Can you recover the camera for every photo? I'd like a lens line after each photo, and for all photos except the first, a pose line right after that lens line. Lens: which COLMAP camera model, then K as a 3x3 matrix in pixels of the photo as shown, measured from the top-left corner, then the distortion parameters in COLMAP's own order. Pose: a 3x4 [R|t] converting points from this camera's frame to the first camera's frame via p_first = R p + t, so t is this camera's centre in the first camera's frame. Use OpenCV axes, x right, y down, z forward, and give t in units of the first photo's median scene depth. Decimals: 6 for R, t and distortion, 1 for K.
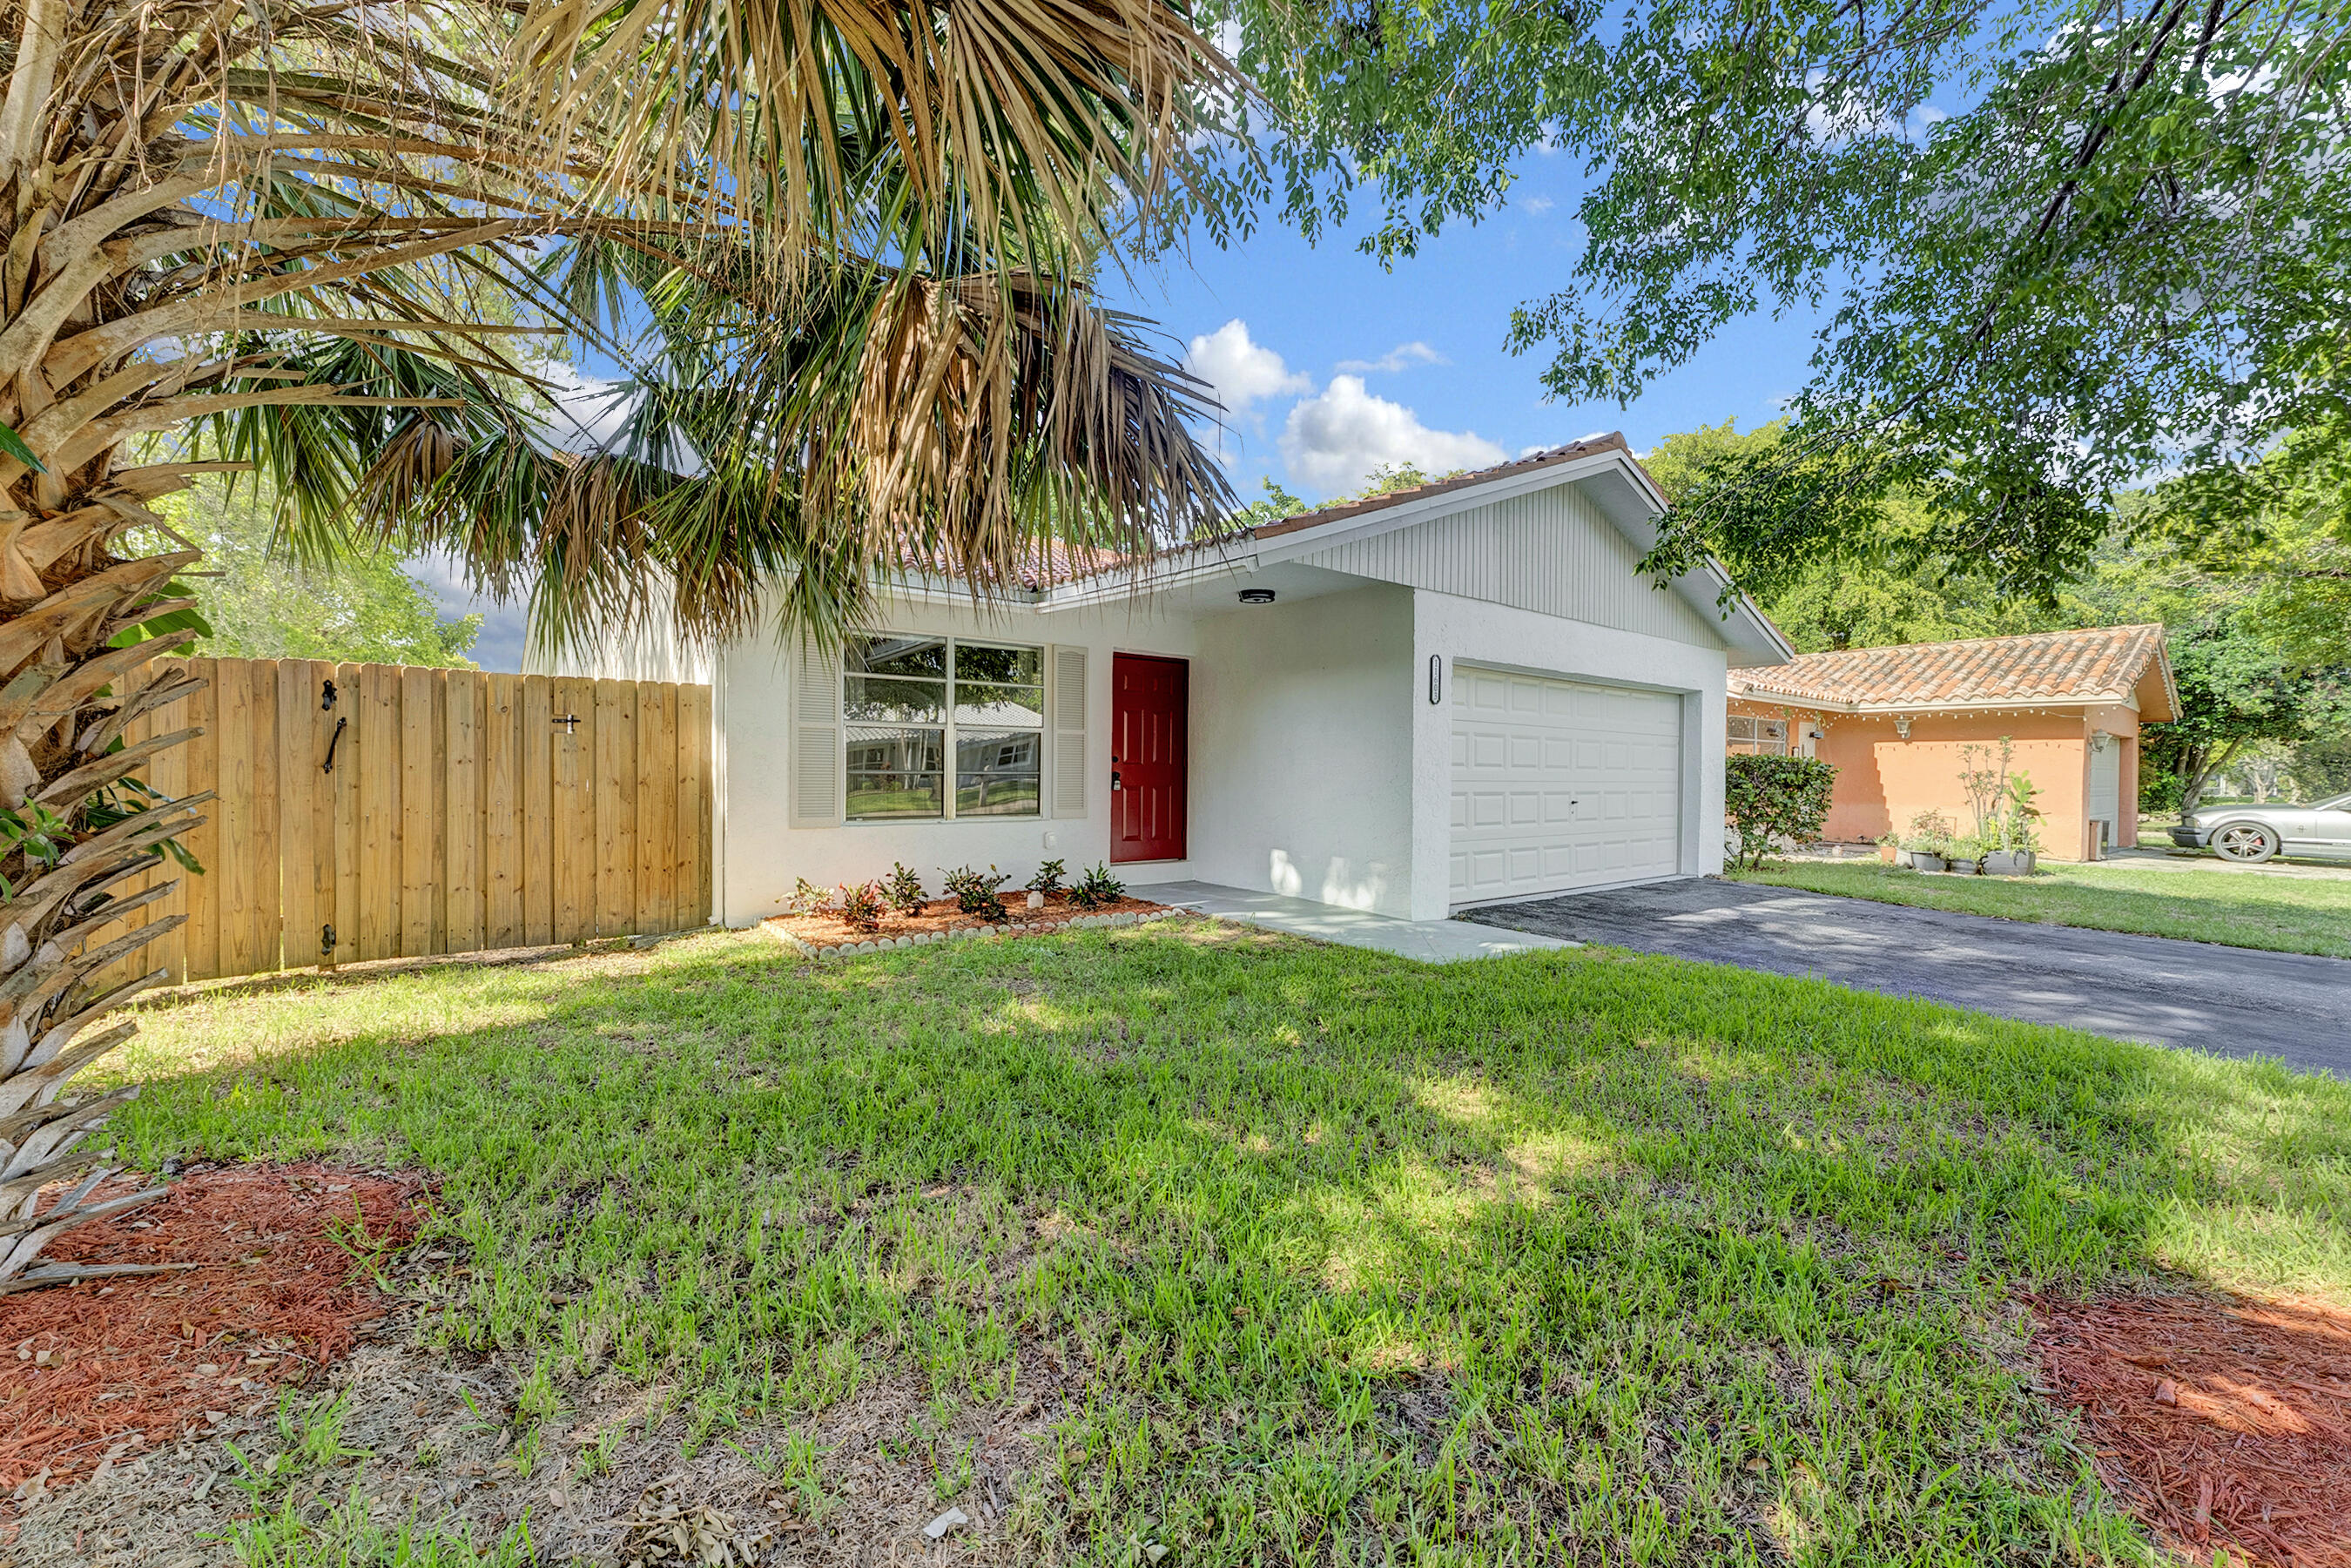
lens RADIAL K [[948.5, 0, 1175.5], [0, 948.5, 784.0], [0, 0, 1]] dist [0.003906, 0.000357]
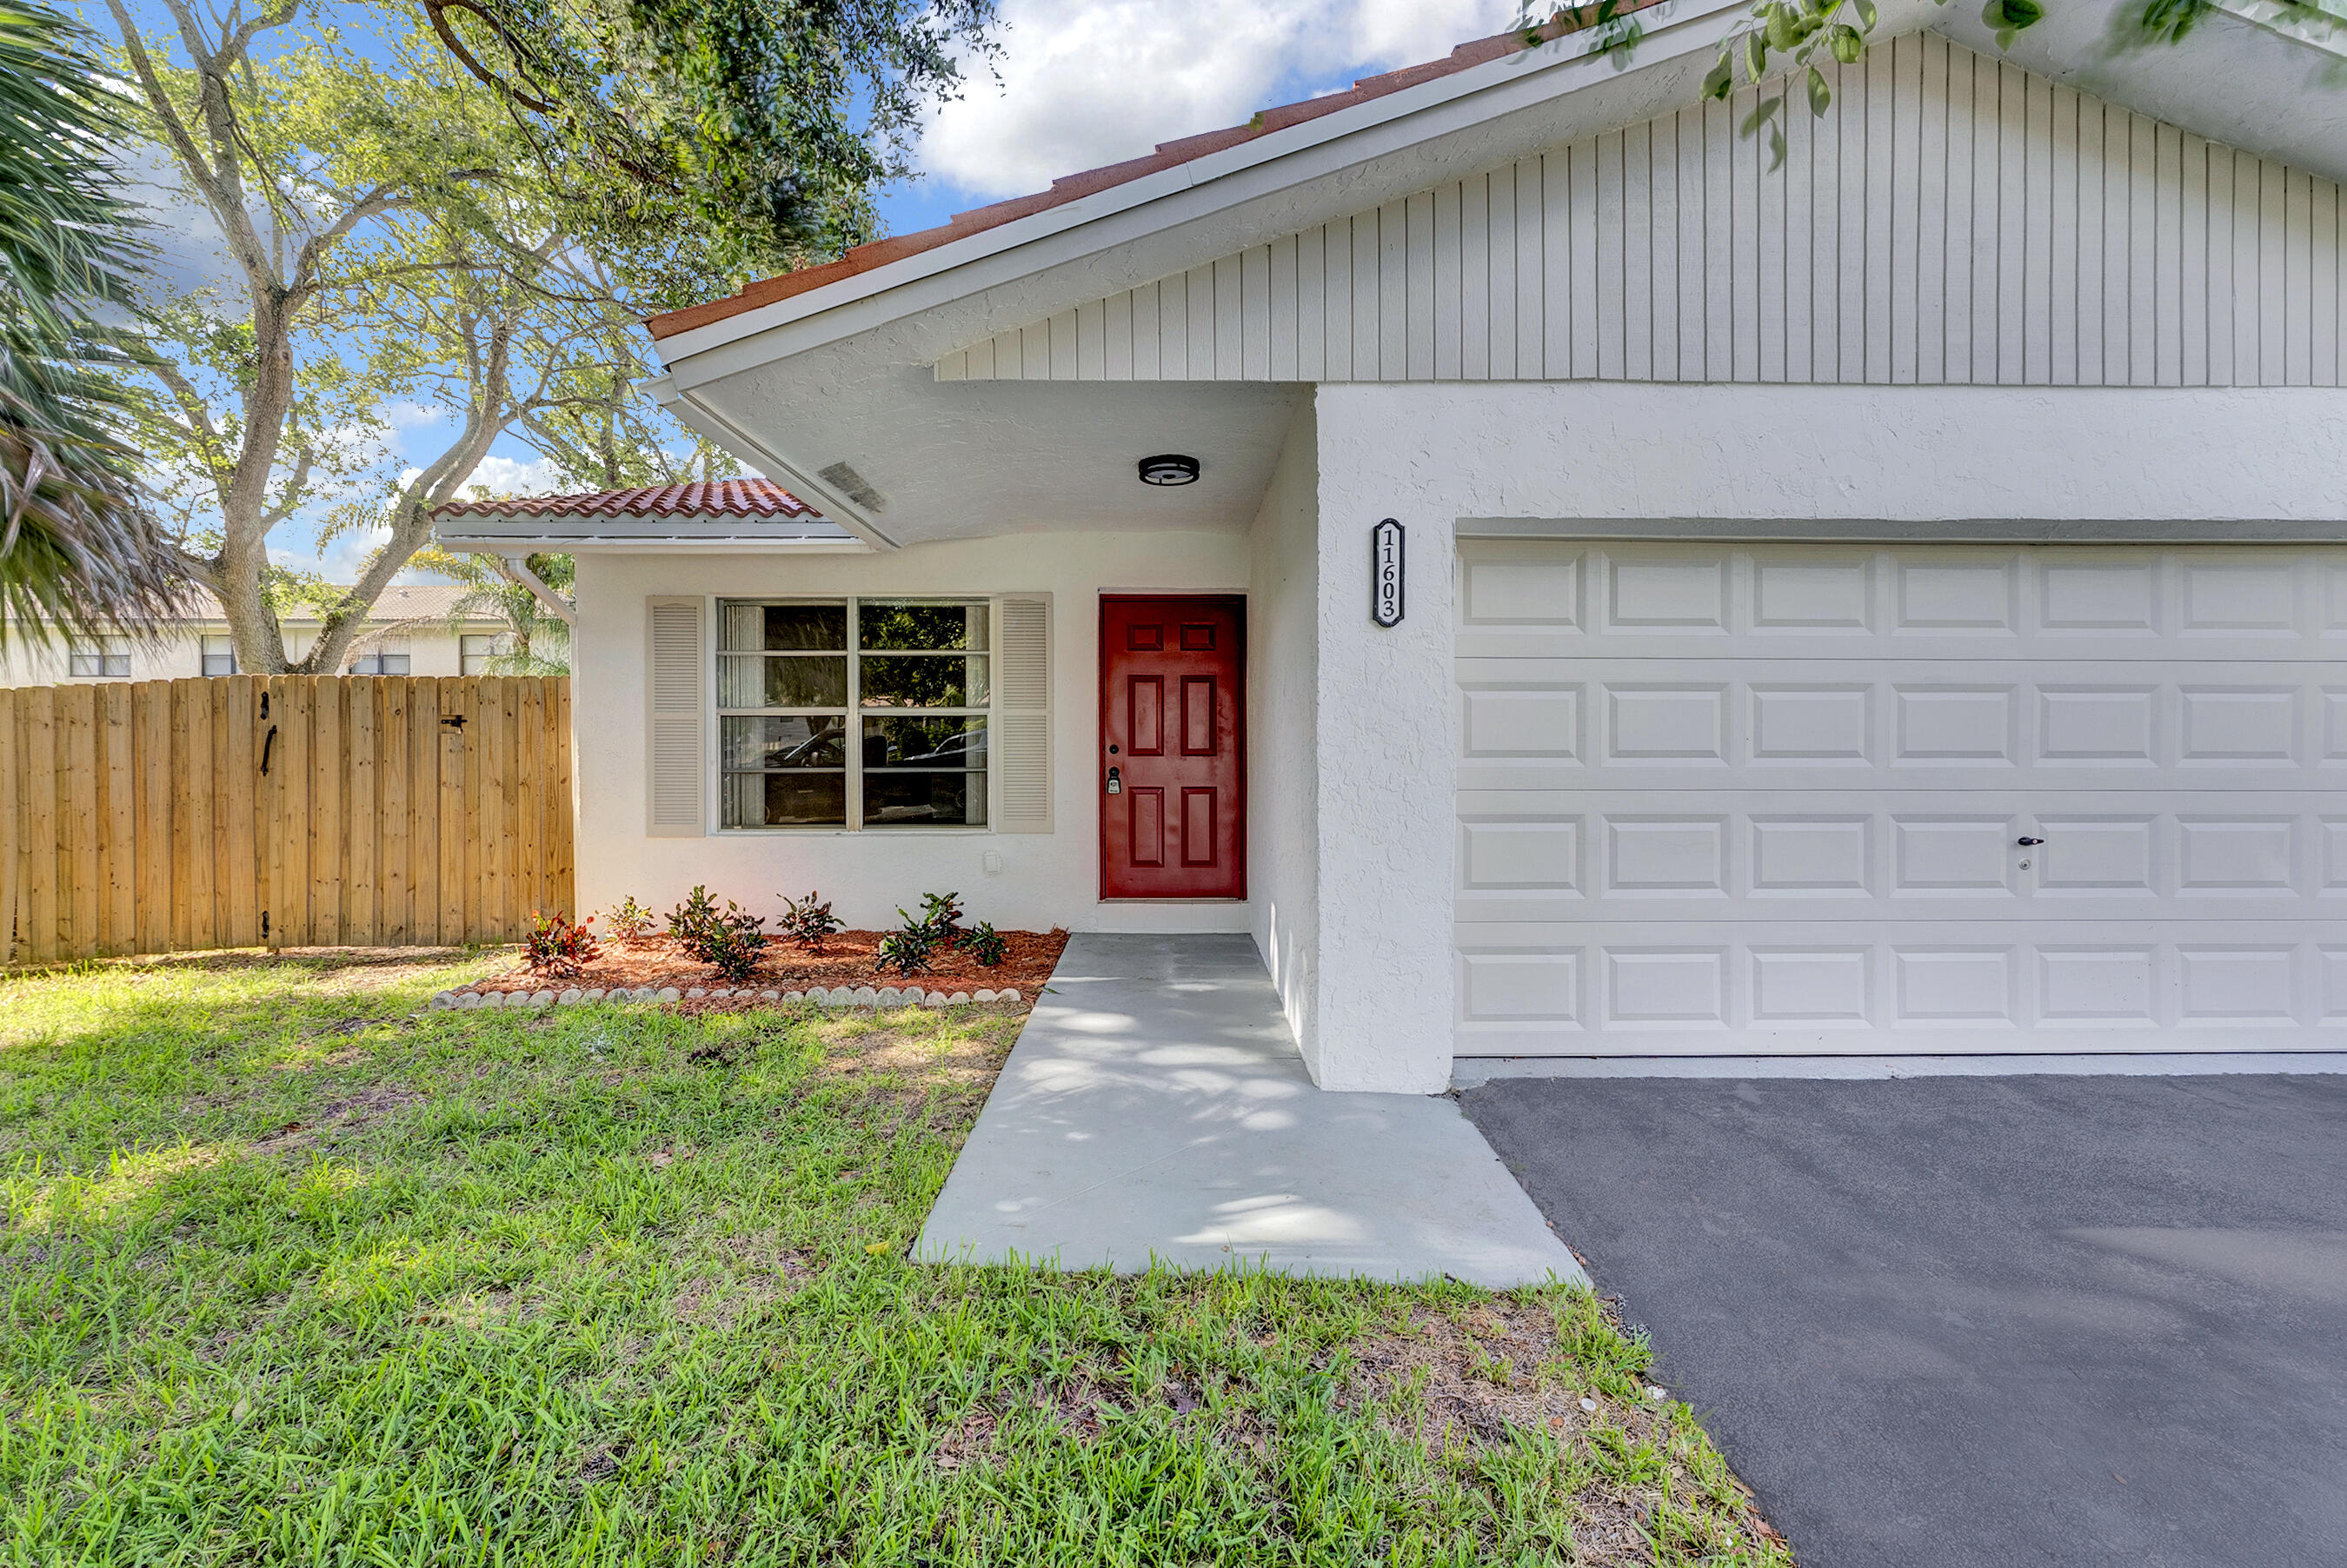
lens RADIAL K [[947.0, 0, 1173.5], [0, 947.0, 784.0], [0, 0, 1]] dist [0.003906, 0.000357]
pose [[0.794256, 0.015386, -0.607389, 0.467714], [0.001500, 0.999627, 0.027284, -0.022649], [0.607582, -0.022582, 0.793936, 0.565689]]
